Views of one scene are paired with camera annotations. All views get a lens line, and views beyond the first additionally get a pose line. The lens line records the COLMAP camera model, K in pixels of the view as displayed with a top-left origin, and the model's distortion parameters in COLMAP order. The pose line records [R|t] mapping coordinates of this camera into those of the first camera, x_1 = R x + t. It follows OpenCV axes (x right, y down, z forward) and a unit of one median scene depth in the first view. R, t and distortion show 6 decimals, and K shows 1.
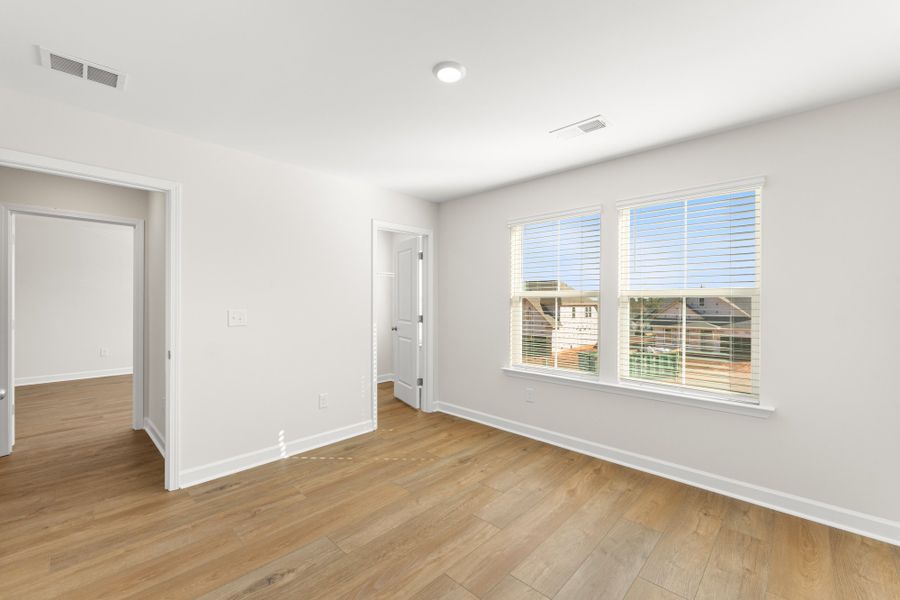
lens RADIAL K [[370.9, 0, 448.4], [0, 370.9, 301.3], [0, 0, 1]] dist [0.007168, -0.000707]
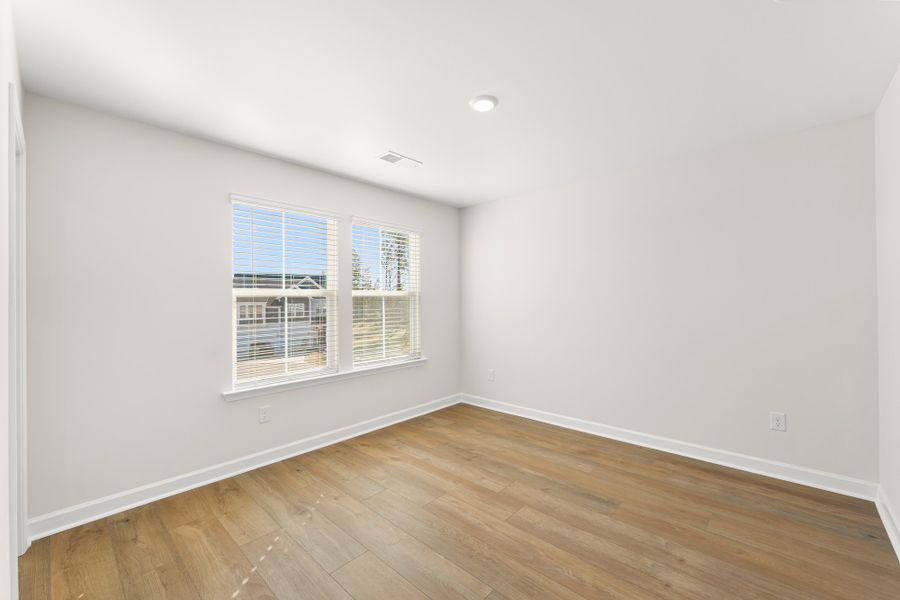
lens RADIAL K [[370.9, 0, 448.4], [0, 370.9, 297.8], [0, 0, 1]] dist [0.007168, -0.000707]
pose [[-0.015023, 0.003281, 0.999882, -0.749156], [0.010666, 0.999938, -0.003121, 0.000712], [-0.999830, 0.010618, -0.015057, 0.728708]]
